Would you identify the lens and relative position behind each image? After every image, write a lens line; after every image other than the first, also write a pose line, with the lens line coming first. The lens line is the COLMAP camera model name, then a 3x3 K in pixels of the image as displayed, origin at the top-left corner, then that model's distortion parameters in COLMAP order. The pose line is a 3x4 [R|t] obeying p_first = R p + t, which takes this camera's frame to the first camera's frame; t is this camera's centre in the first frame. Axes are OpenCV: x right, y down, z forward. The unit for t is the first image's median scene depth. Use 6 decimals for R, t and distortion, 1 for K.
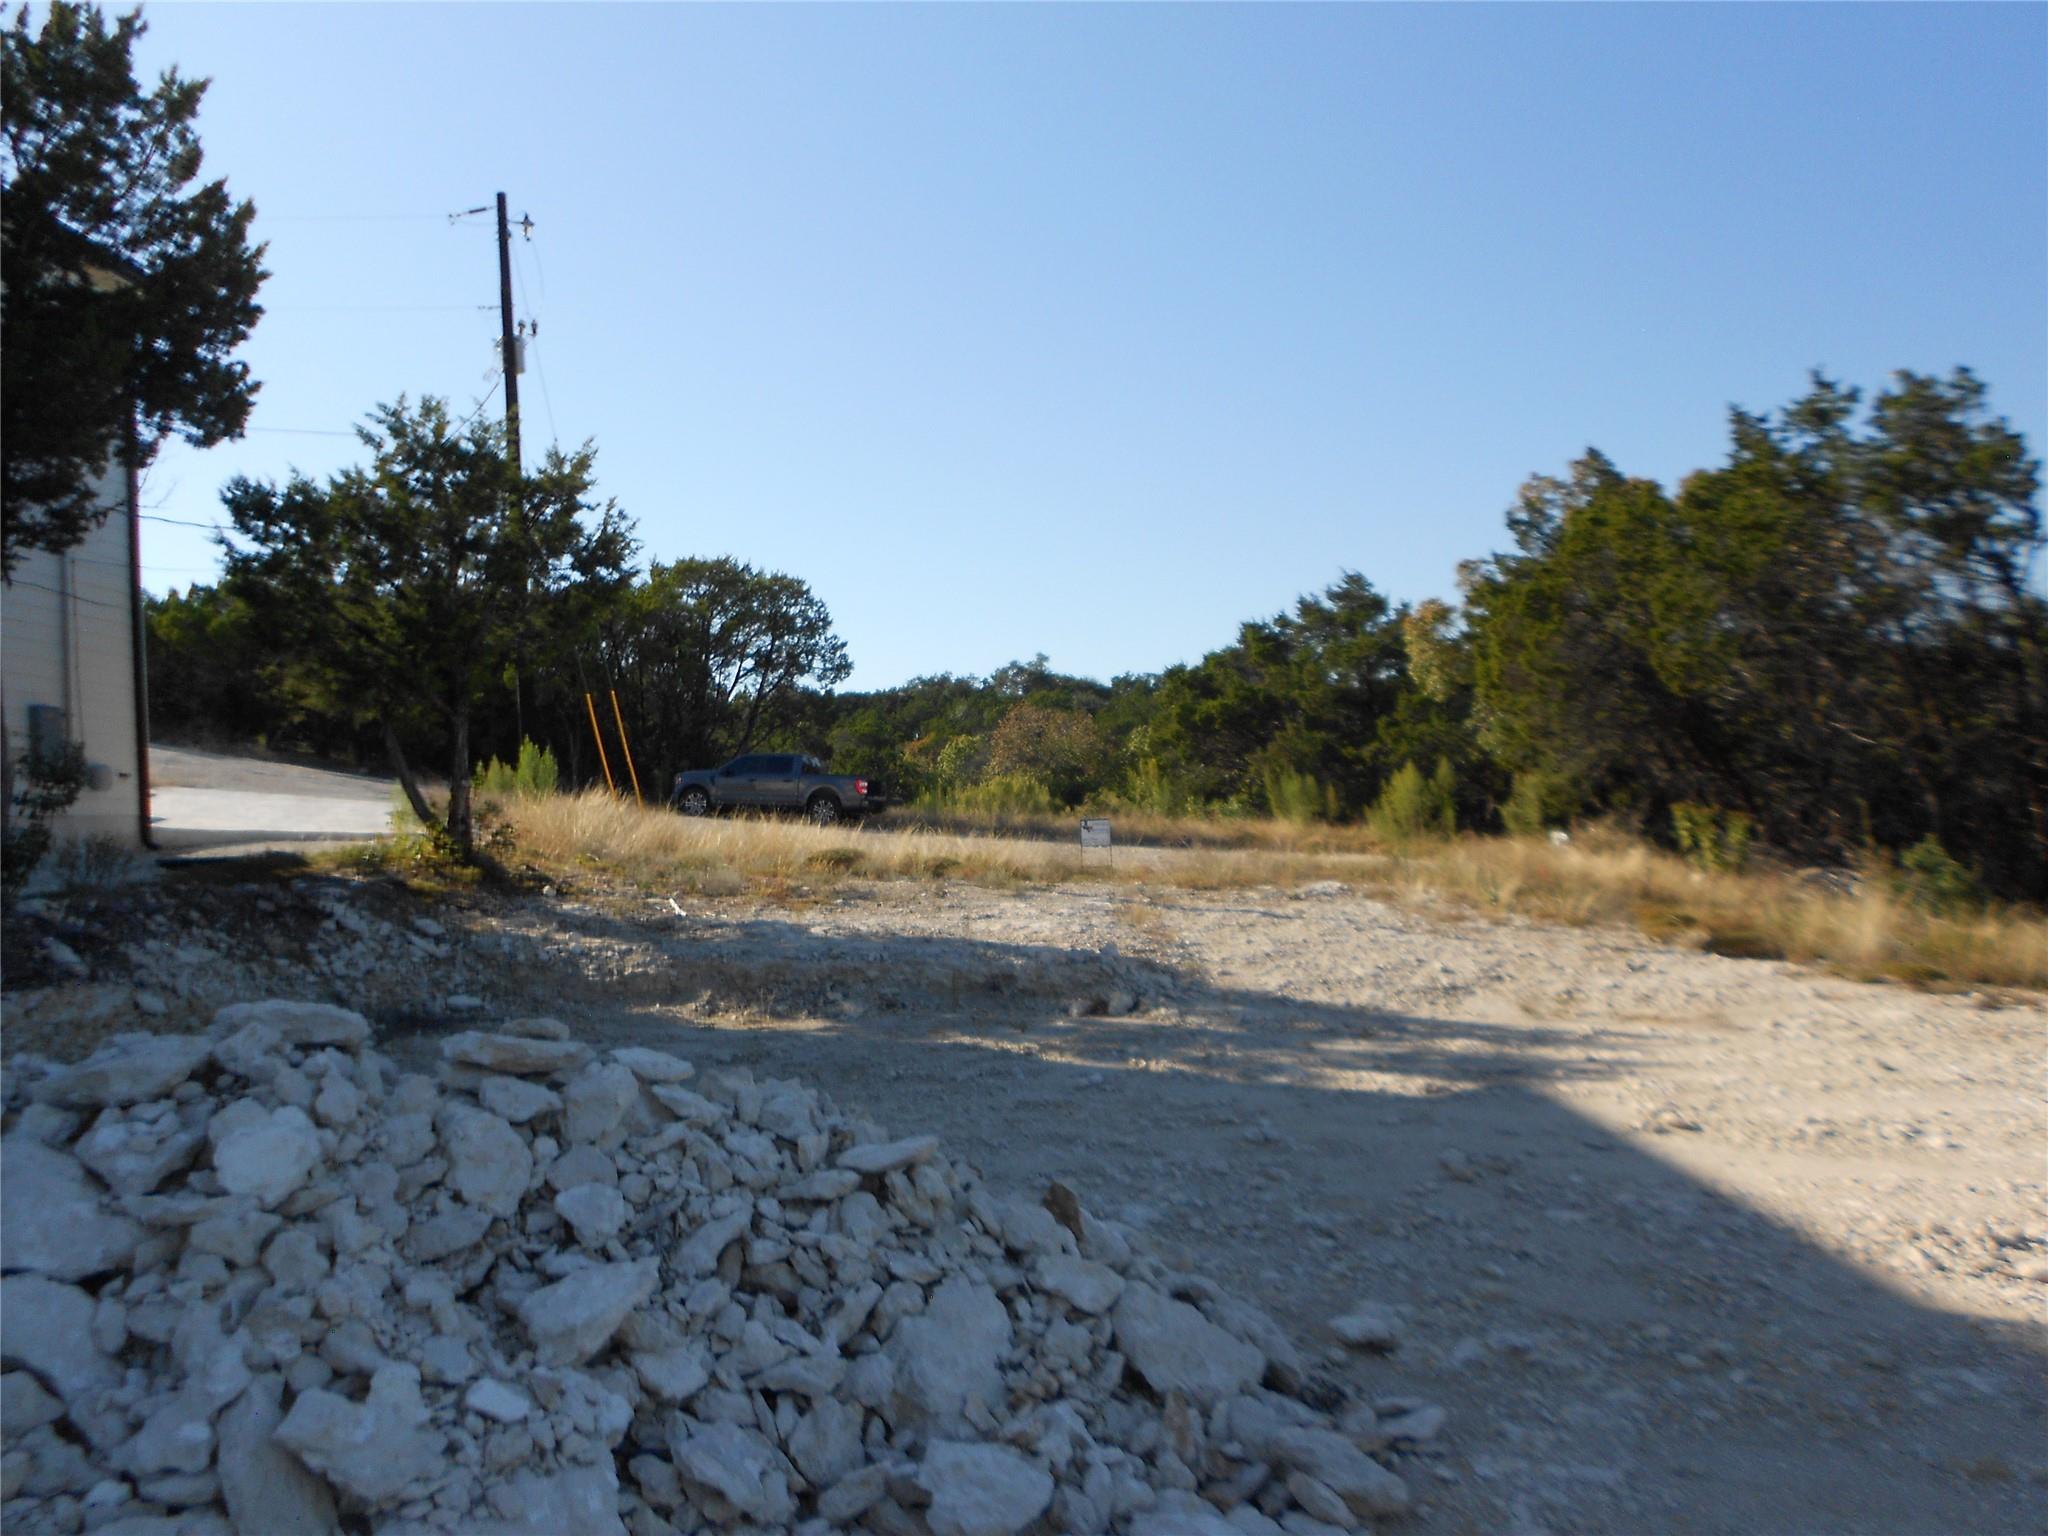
lens RADIAL K [[1554.9, 0, 1008.9], [0, 1554.9, 771.6], [0, 0, 1]] dist [0.025656, -0.032228]
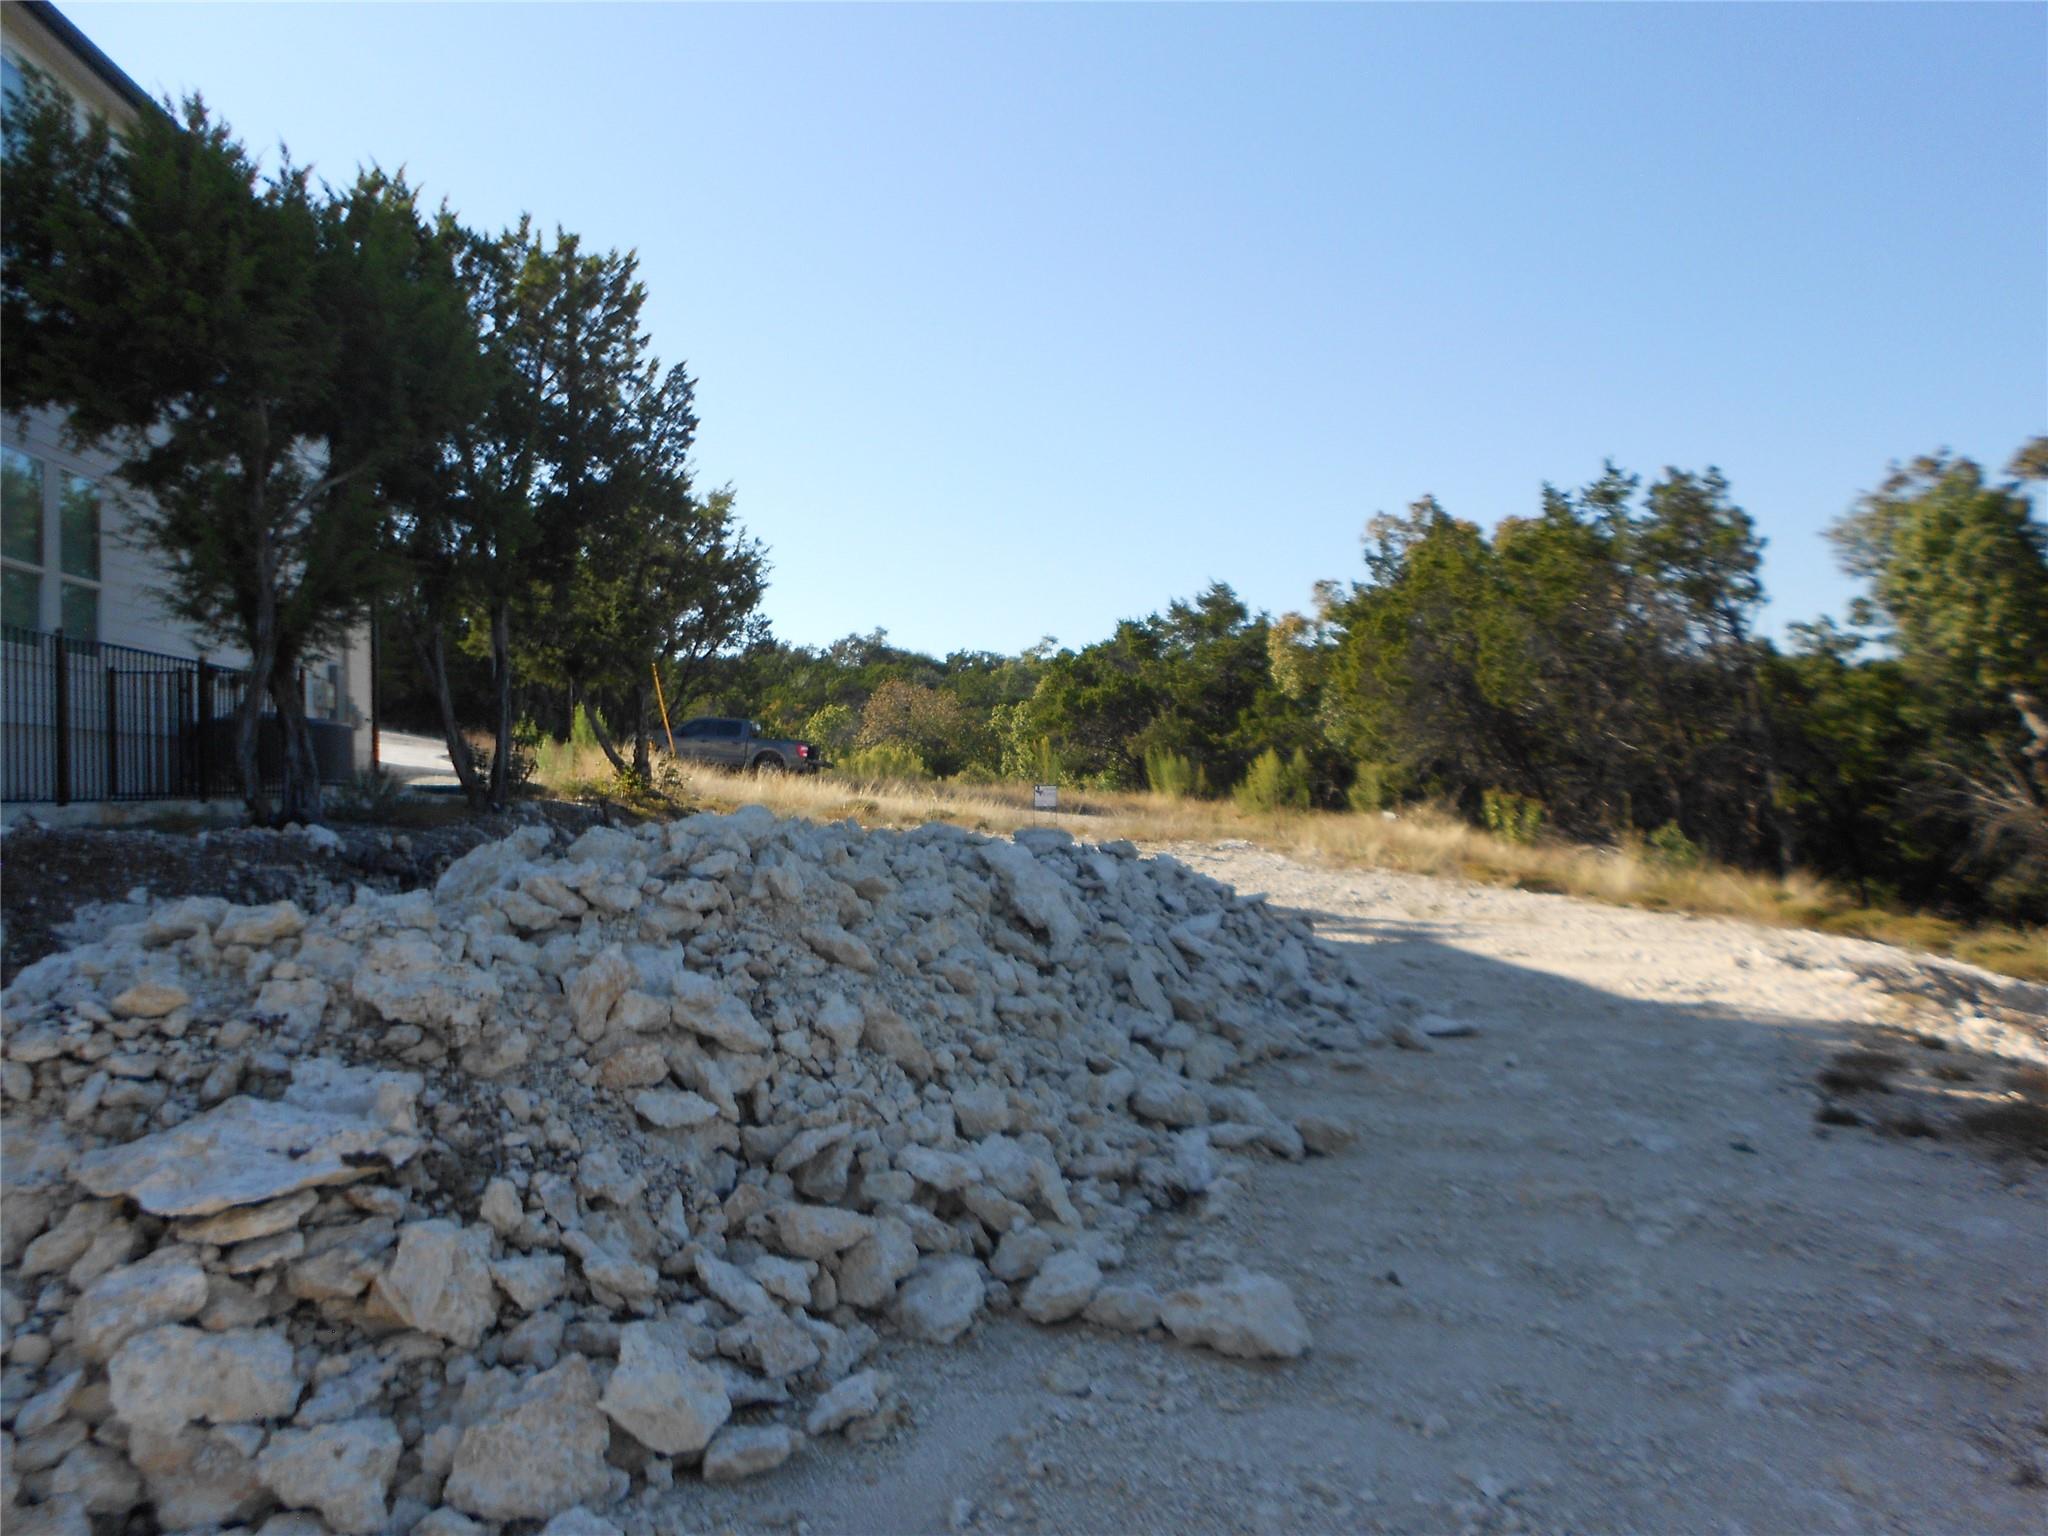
lens RADIAL K [[1574.0, 0, 998.1], [0, 1574.0, 768.9], [0, 0, 1]] dist [0.006974, -0.003718]
pose [[0.992260, 0.039424, 0.117750, -0.107053], [-0.041237, 0.999065, 0.012997, 0.002236], [-0.117127, -0.017752, 0.992958, -0.202520]]
